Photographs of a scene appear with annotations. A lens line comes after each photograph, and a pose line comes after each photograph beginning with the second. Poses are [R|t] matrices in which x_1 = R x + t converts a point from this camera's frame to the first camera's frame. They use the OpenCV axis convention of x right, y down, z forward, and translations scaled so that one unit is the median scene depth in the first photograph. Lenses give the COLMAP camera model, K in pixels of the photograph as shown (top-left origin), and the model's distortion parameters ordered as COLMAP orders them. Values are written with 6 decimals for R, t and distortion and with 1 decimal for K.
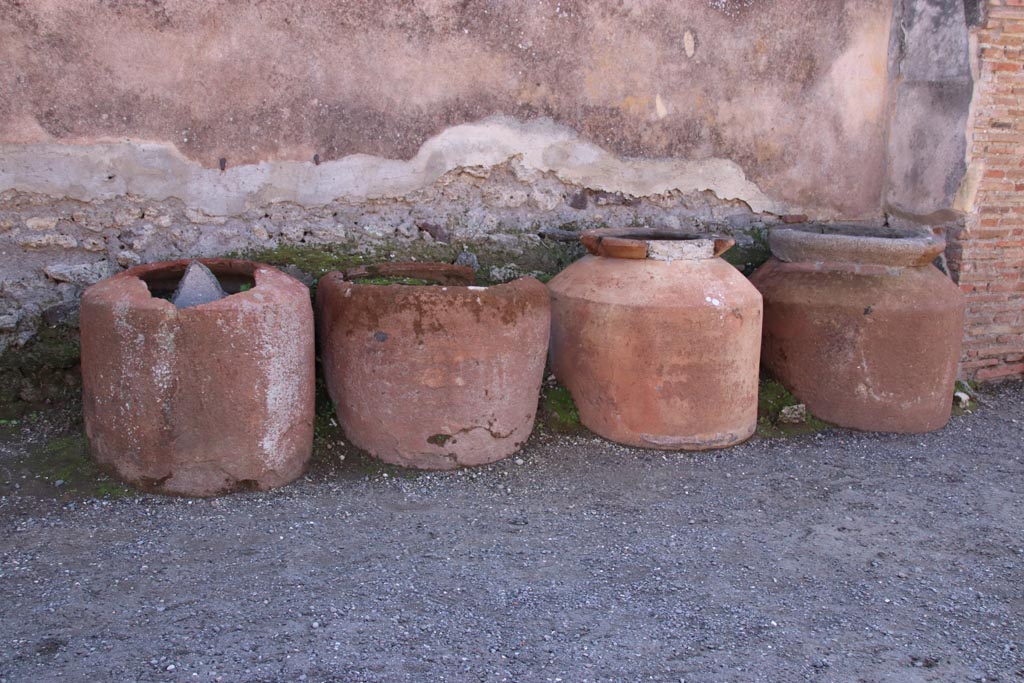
lens RADIAL K [[1232.5, 0, 511.9], [0, 1232.5, 341.3], [0, 0, 1]] dist [0.020892, 0.000000]
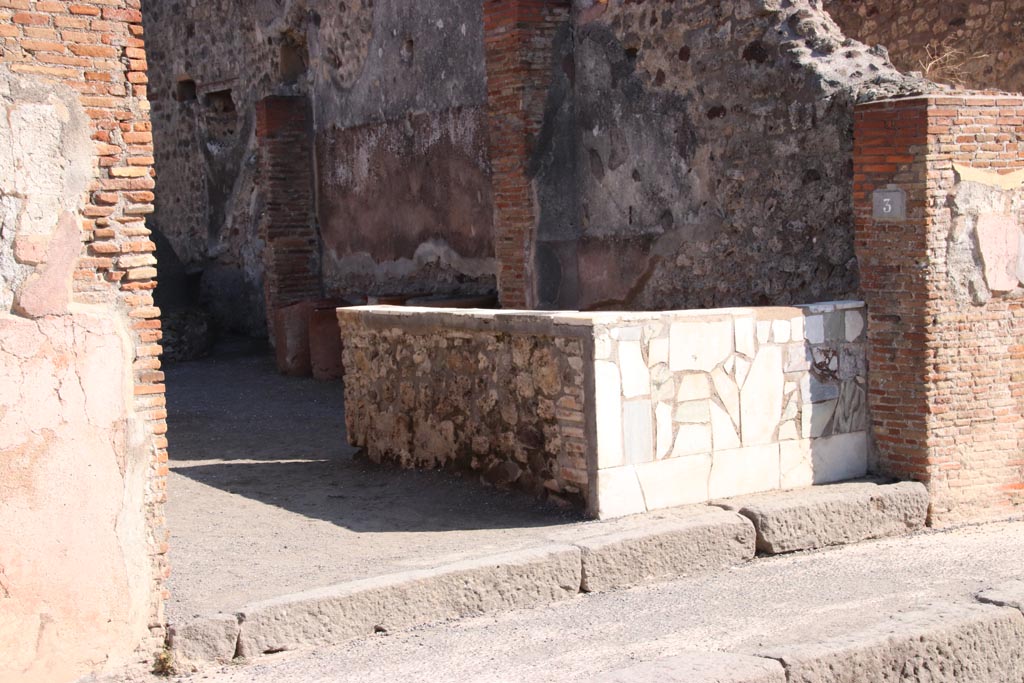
lens RADIAL K [[1757.0, 0, 512.0], [0, 1757.0, 341.4], [0, 0, 1]] dist [-0.017768, 0.000000]
pose [[0.028059, 0.051227, -0.998293, 2.987657], [-0.121561, 0.991449, 0.047459, -0.165955], [0.992187, 0.120022, 0.034046, 1.046669]]
